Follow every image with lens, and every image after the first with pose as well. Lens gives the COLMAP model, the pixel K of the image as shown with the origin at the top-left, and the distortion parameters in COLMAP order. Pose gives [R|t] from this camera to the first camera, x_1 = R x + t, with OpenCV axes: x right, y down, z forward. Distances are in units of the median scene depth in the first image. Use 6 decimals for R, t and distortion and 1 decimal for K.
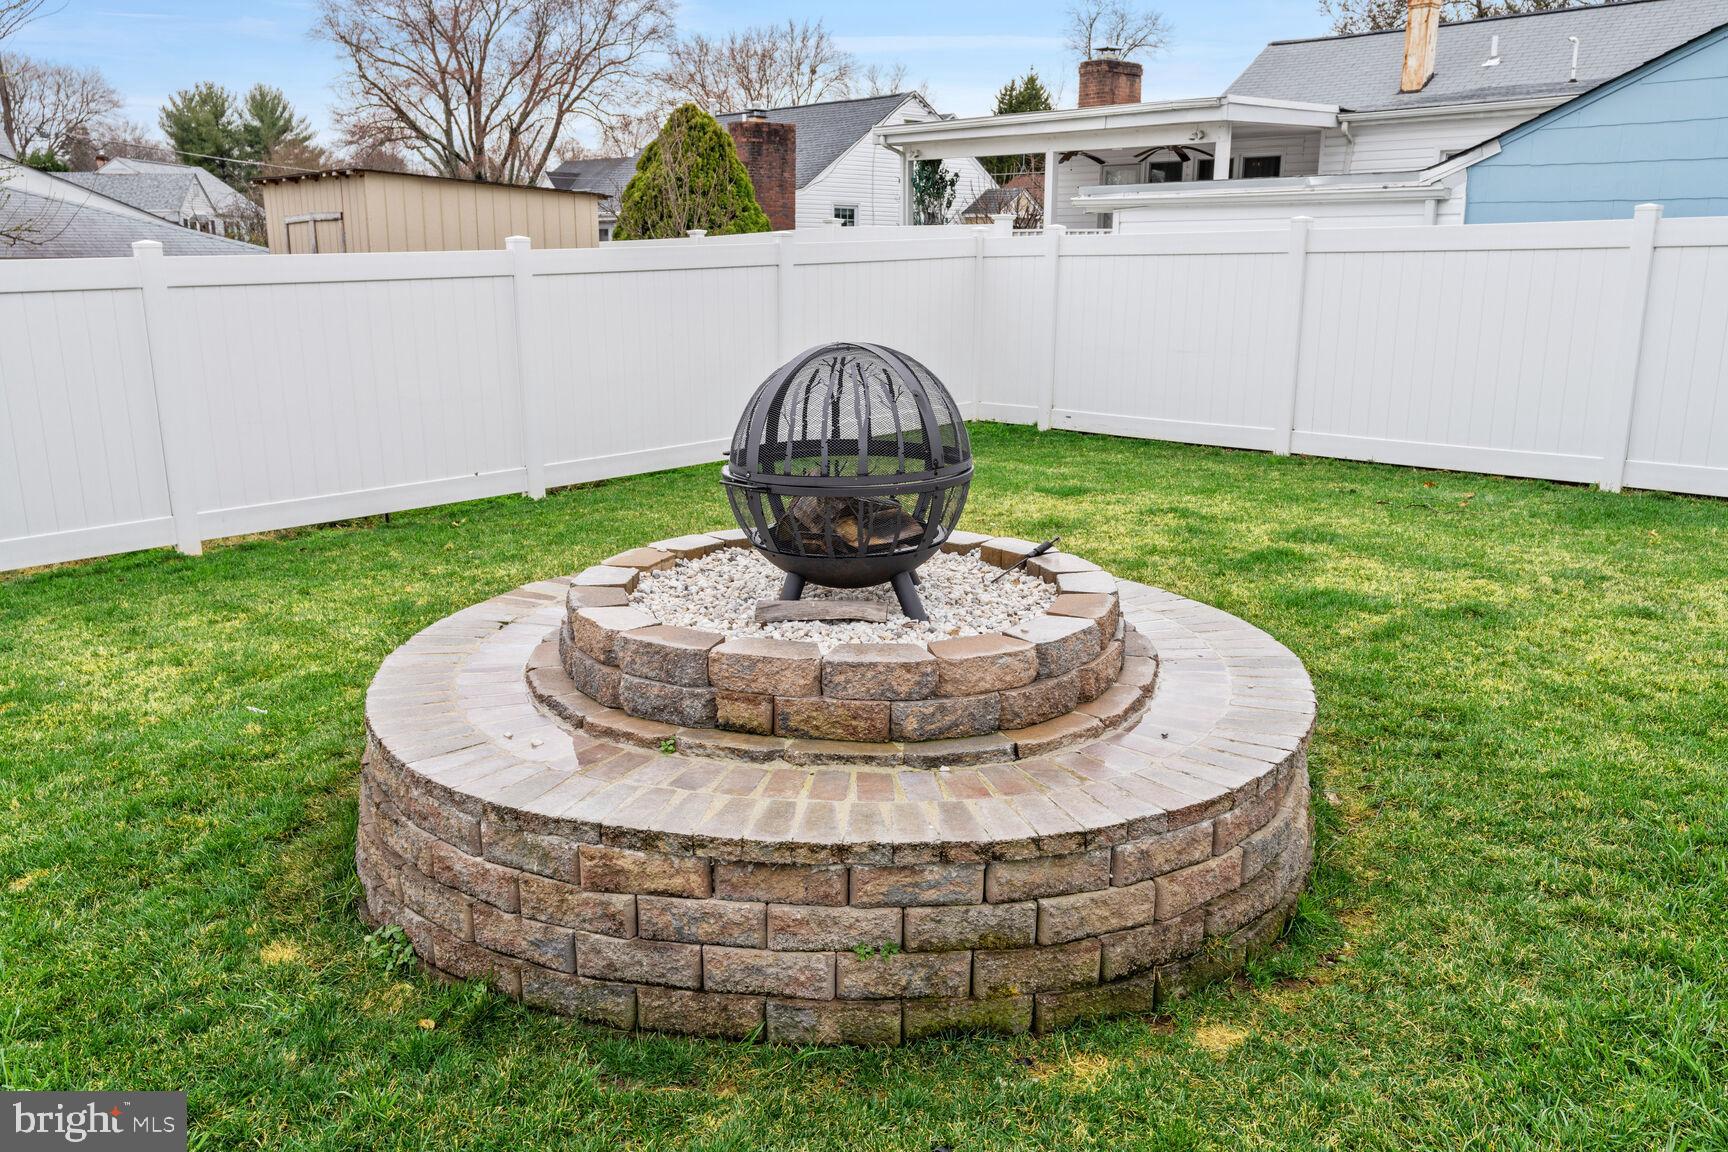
lens RADIAL K [[1356.3, 0, 860.8], [0, 1356.3, 576.2], [0, 0, 1]] dist [0.000179, 0.004076]
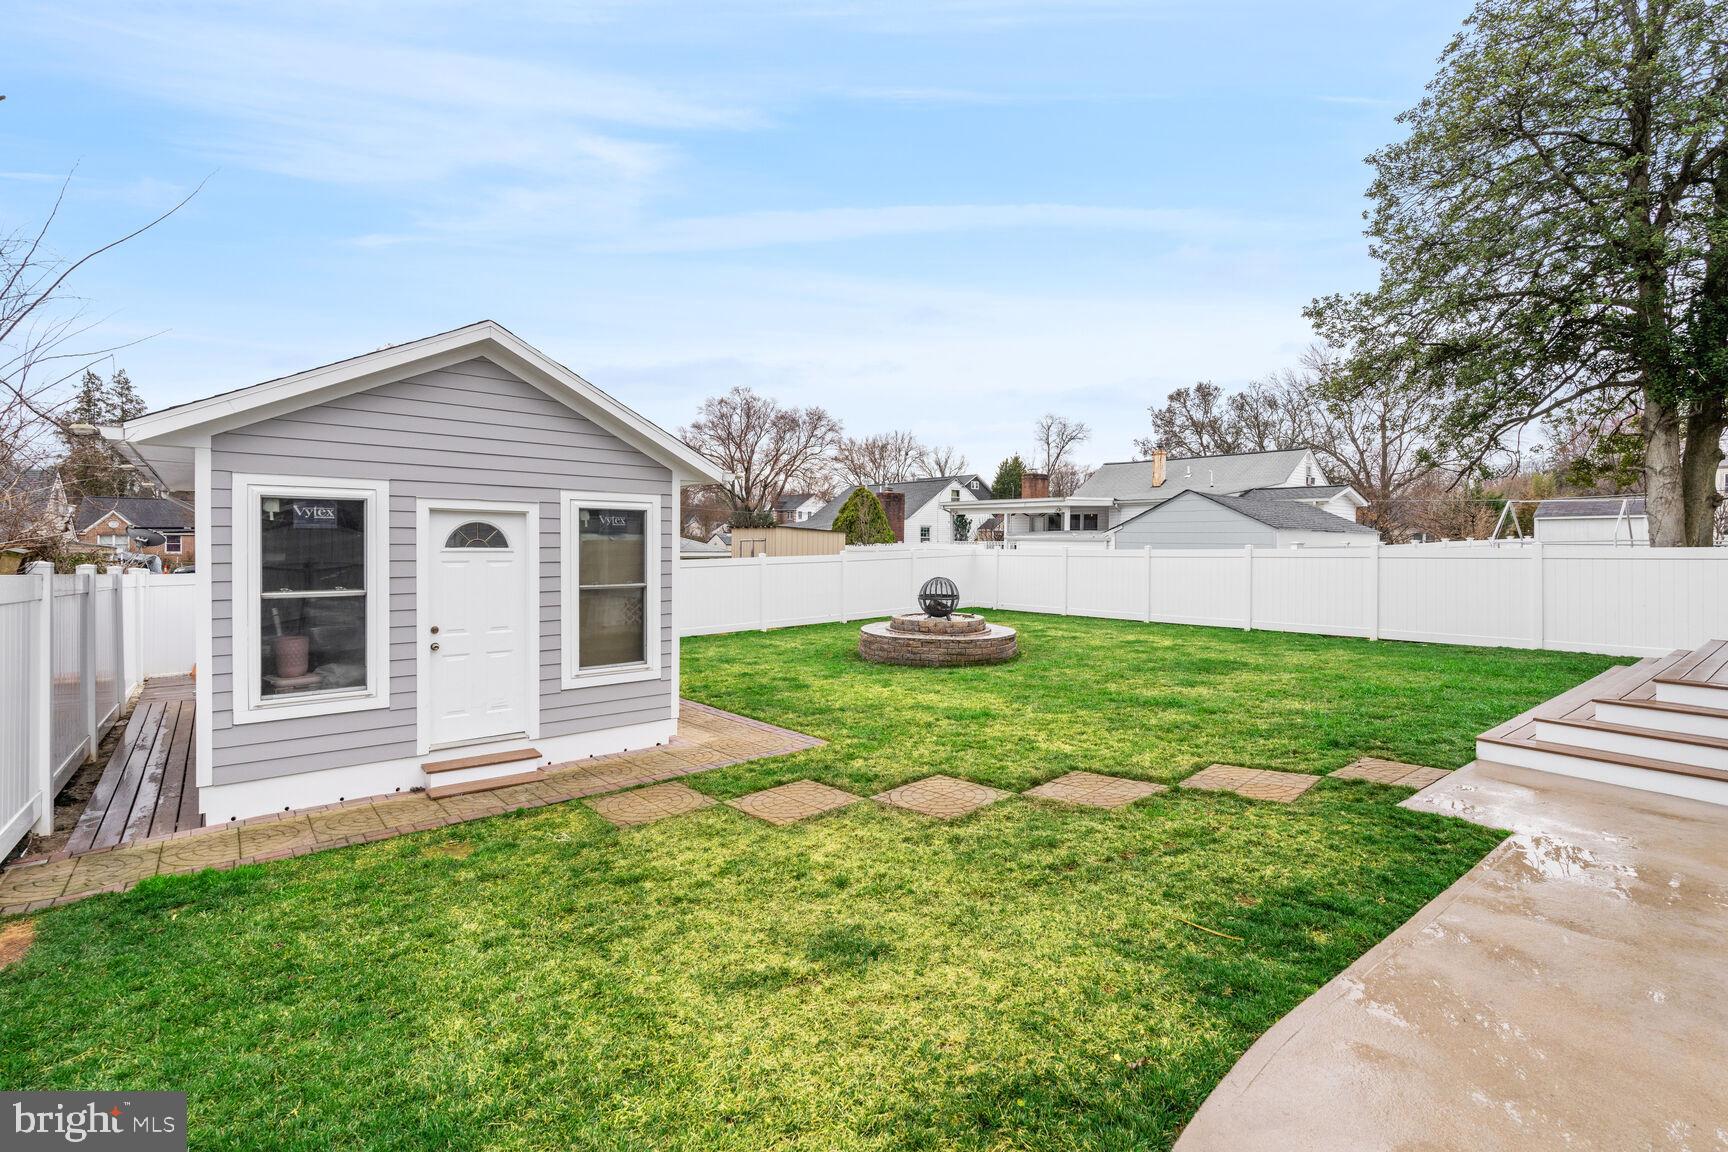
lens RADIAL K [[789.1, 0, 865.4], [0, 789.1, 563.7], [0, 0, 1]] dist [-0.010813, 0.000636]
pose [[0.996873, 0.009595, -0.078438, -0.007707], [-0.025175, 0.979444, -0.200141, 0.060784], [0.074905, 0.201490, 0.976622, -0.312116]]
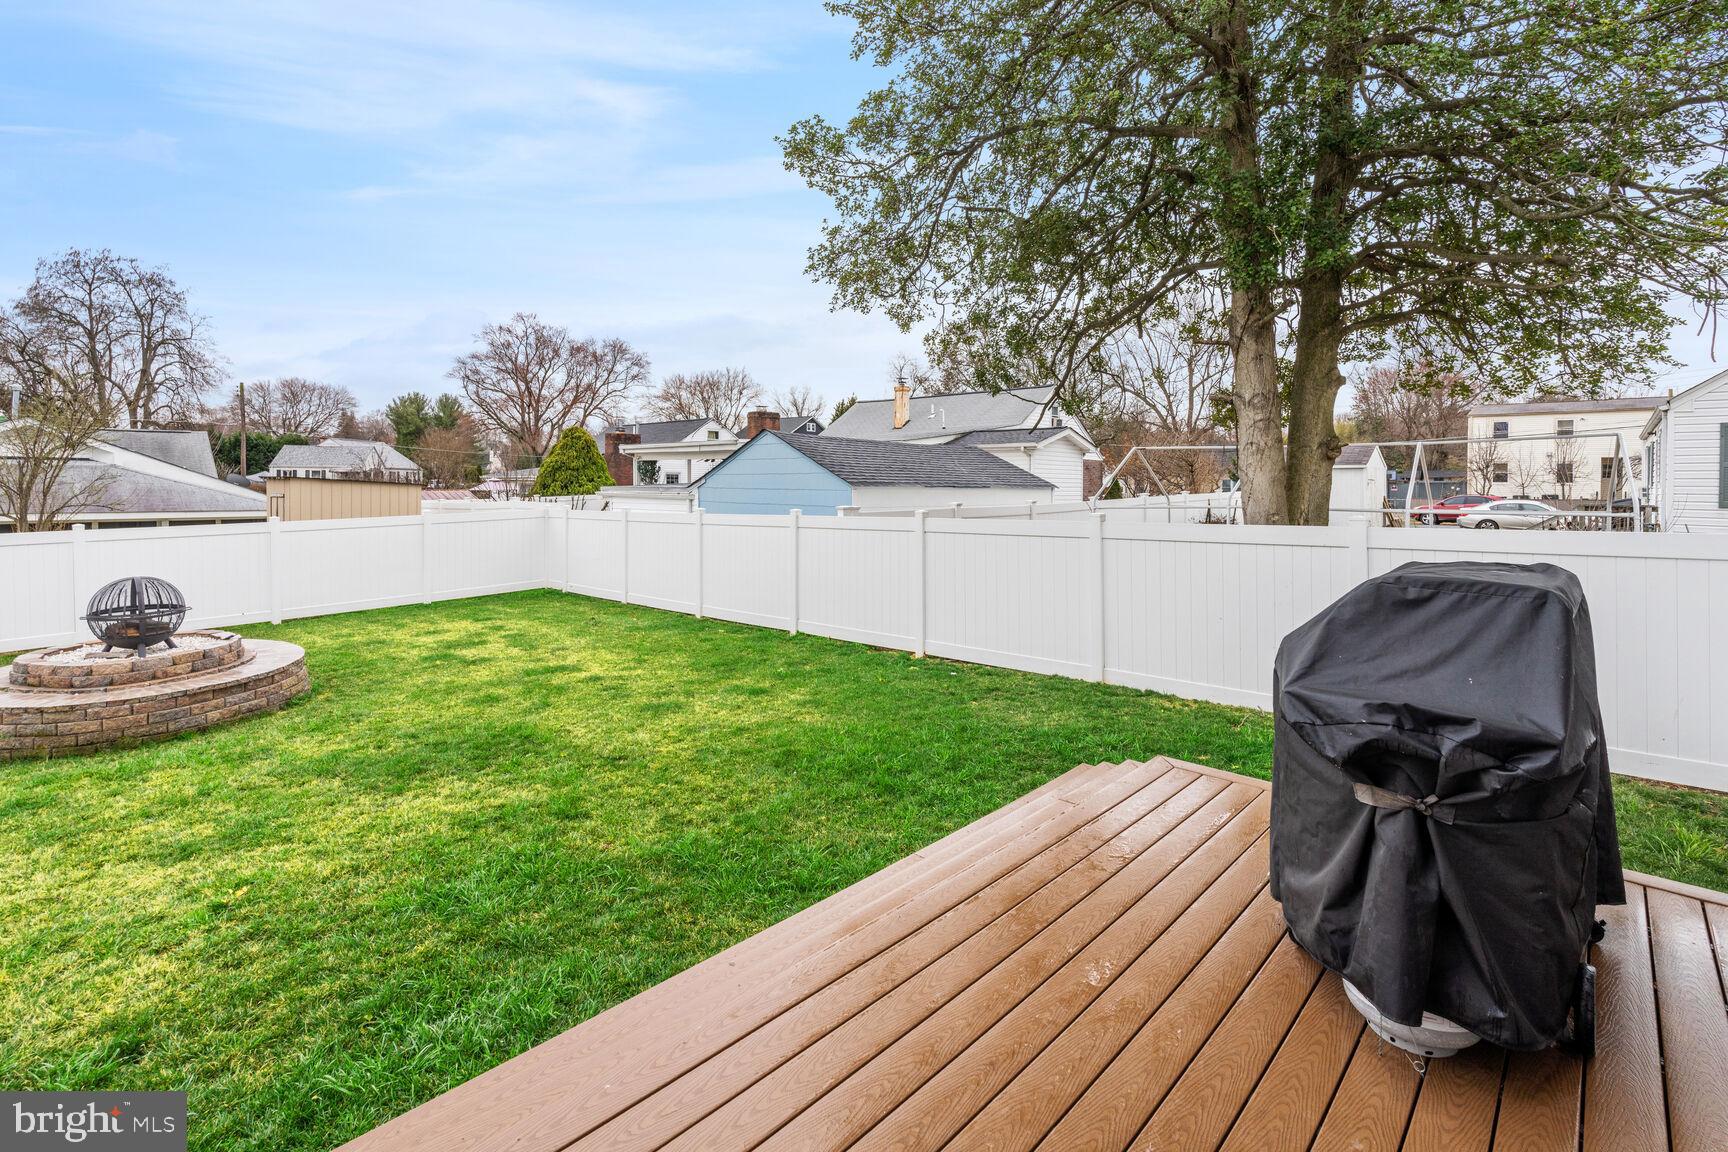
lens RADIAL K [[789.1, 0, 879.7], [0, 789.1, 495.9], [0, 0, 1]] dist [-0.010813, 0.000636]
pose [[0.997156, 0.004583, 0.075230, 0.214669], [0.011625, 0.976852, -0.213602, 0.009282], [-0.074467, 0.213869, 0.974020, -0.141431]]
